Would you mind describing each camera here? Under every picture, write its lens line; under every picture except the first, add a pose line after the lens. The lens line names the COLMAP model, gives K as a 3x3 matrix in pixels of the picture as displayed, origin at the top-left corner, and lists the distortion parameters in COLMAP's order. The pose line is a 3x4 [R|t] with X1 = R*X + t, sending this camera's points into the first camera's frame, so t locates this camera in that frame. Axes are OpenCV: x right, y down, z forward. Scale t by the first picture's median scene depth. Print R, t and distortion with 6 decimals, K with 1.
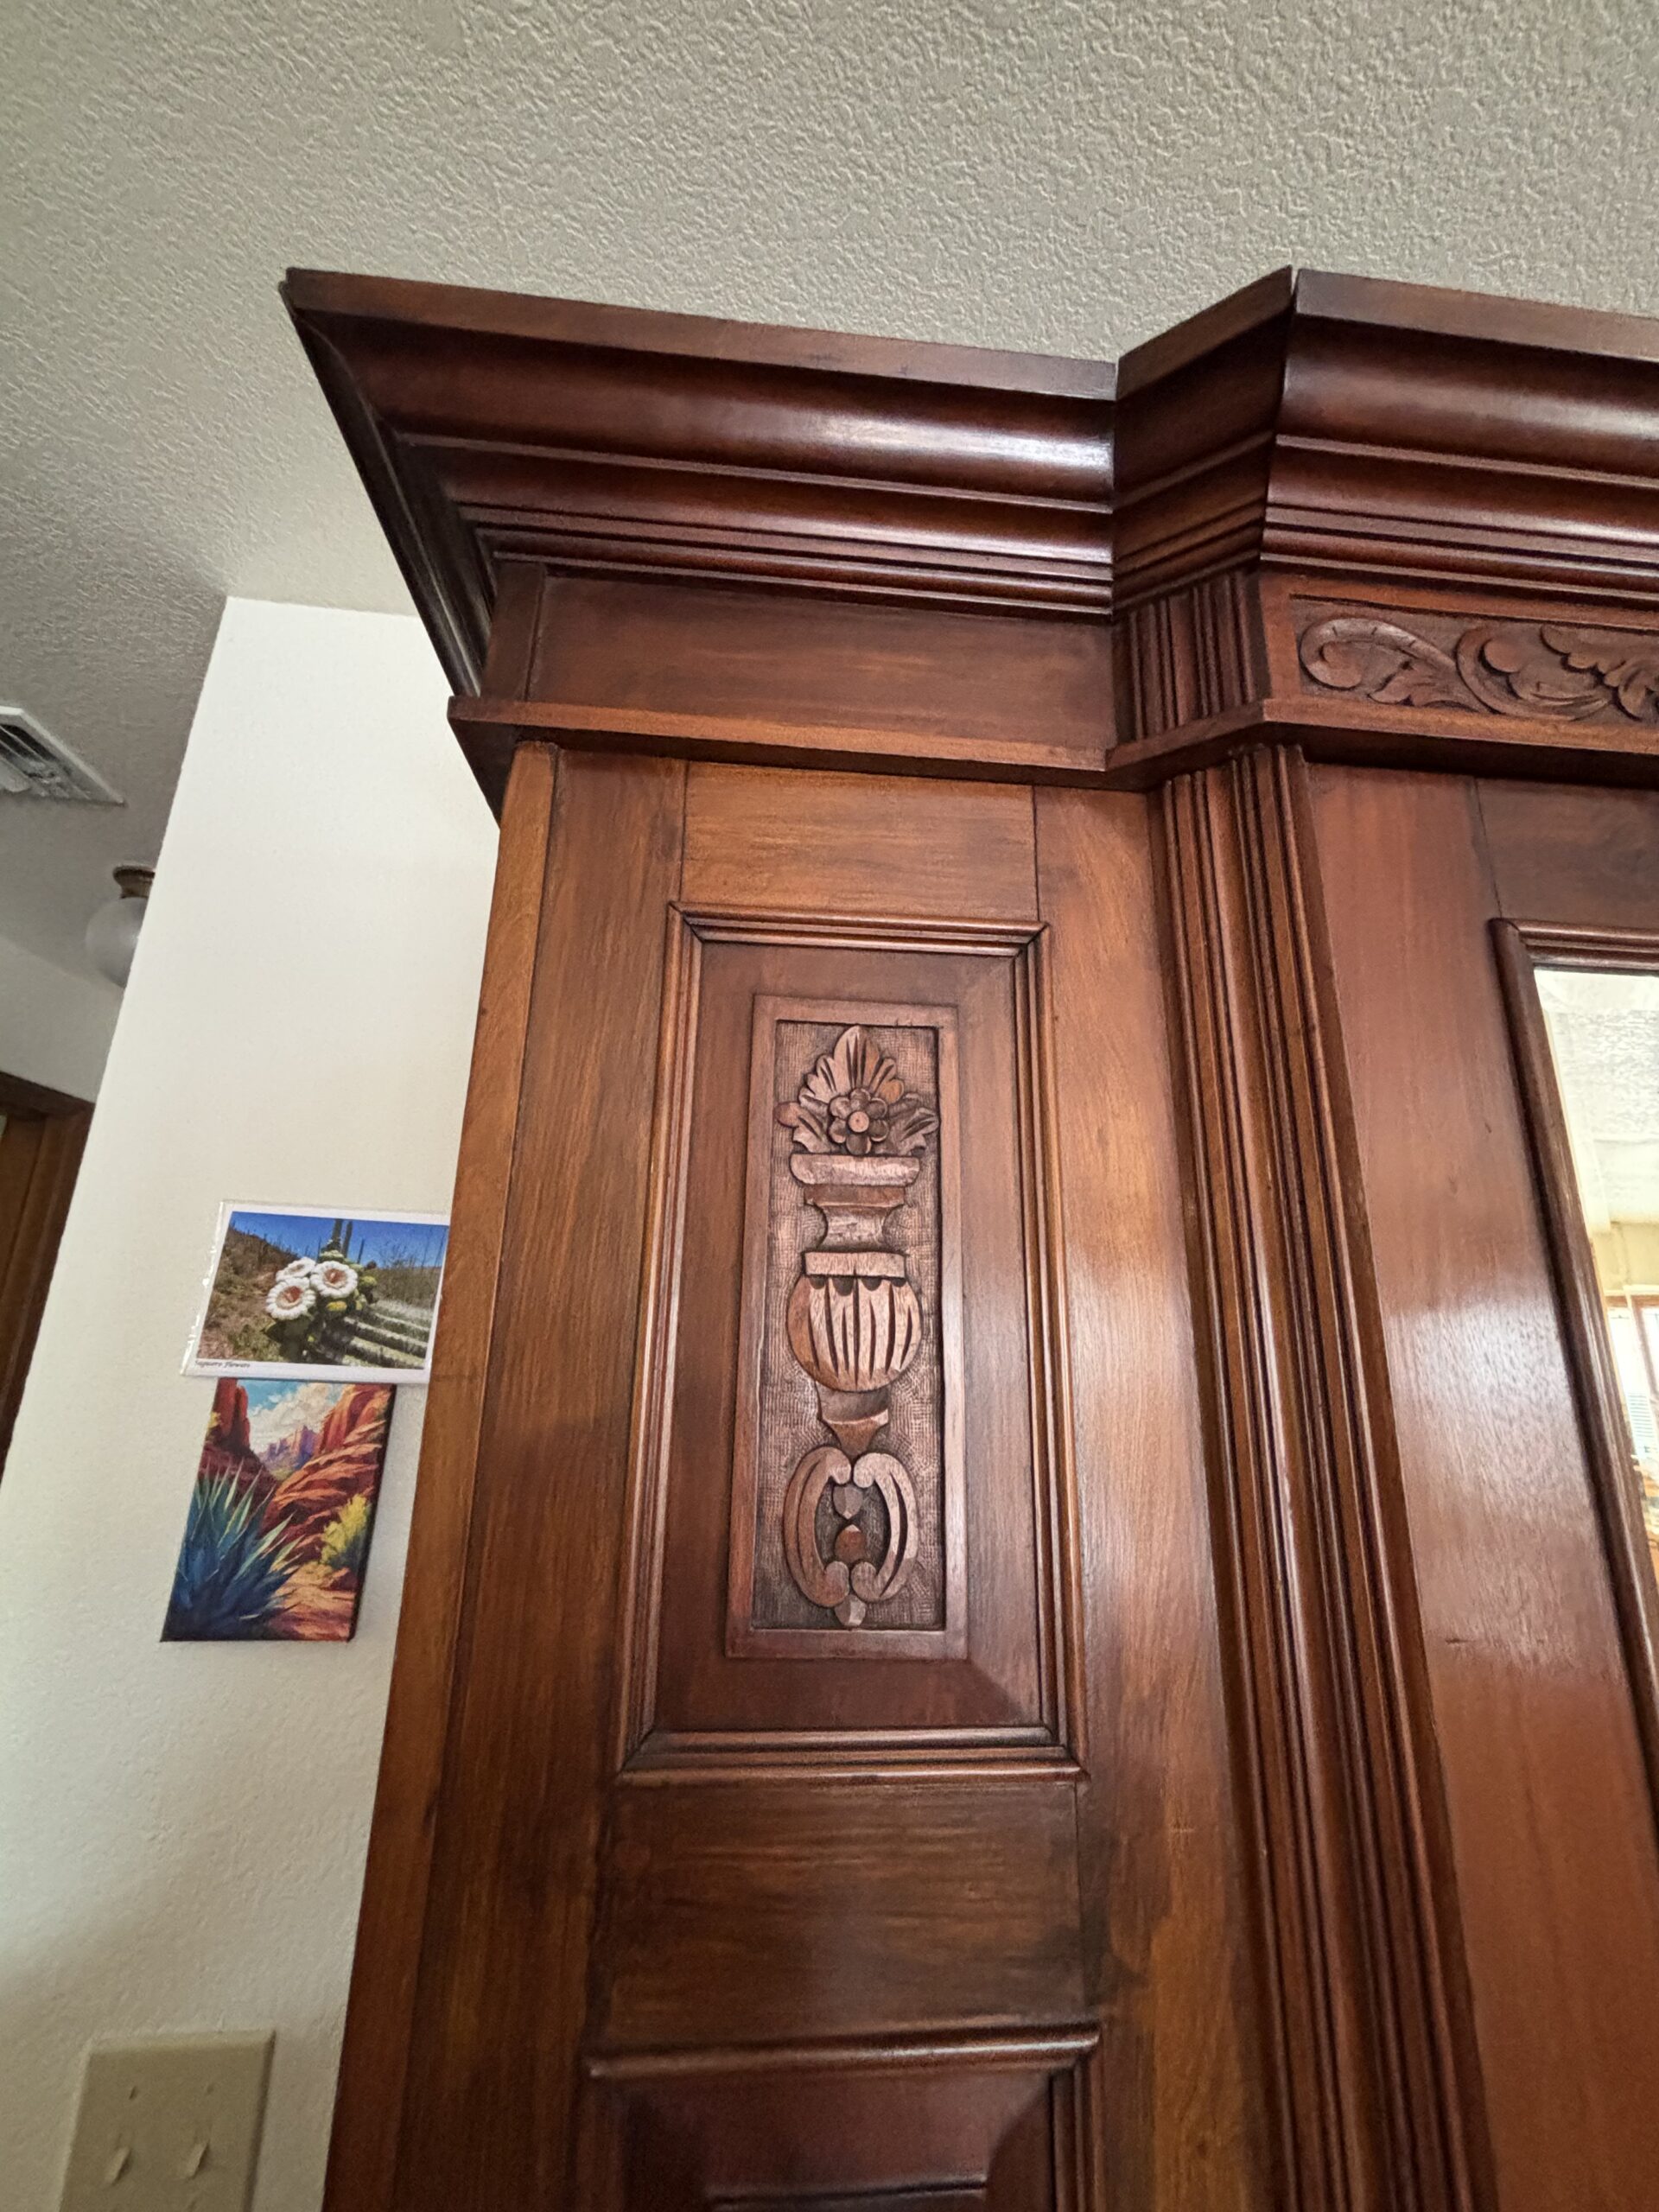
lens RADIAL K [[892.6, 0, 827.9], [0, 892.6, 1096.1], [0, 0, 1]] dist [0.003205, 0.000493]
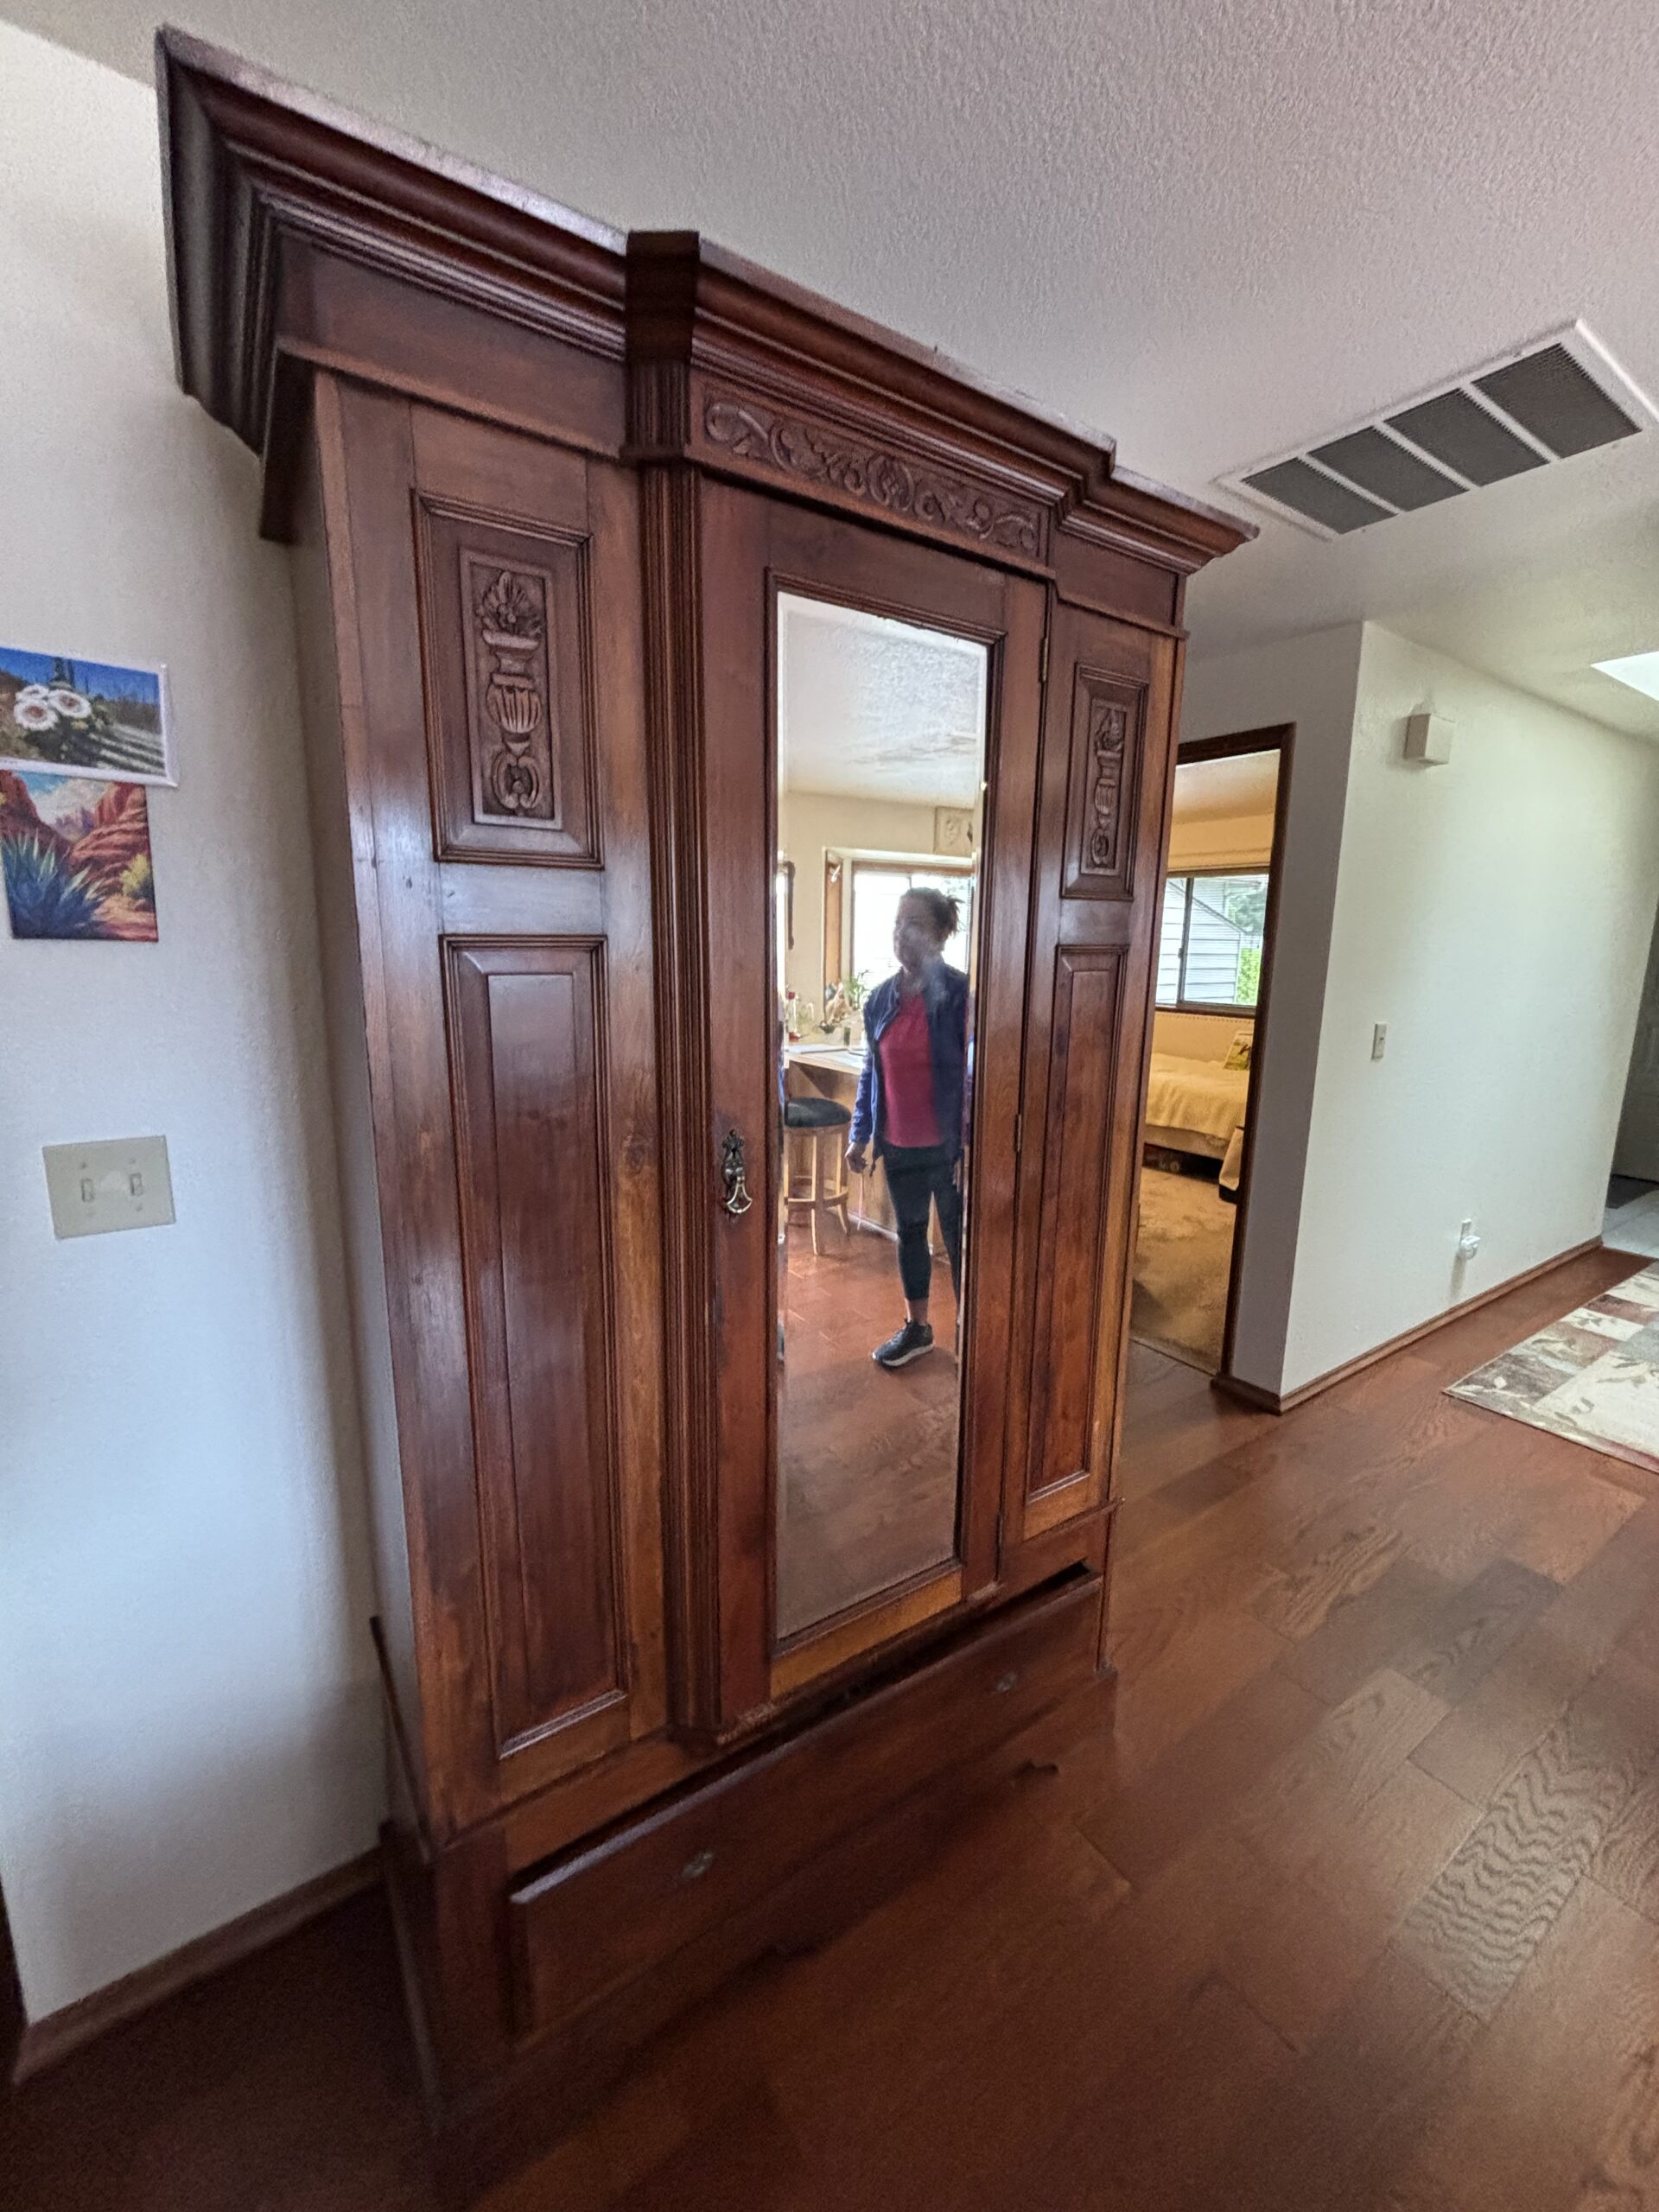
lens RADIAL K [[892.6, 0, 829.3], [0, 892.6, 1092.1], [0, 0, 1]] dist [0.003205, 0.000493]
pose [[0.886023, -0.090163, 0.454791, -0.219012], [-0.115077, 0.907449, 0.404096, 0.061221], [-0.449134, -0.410374, 0.793644, -0.949789]]
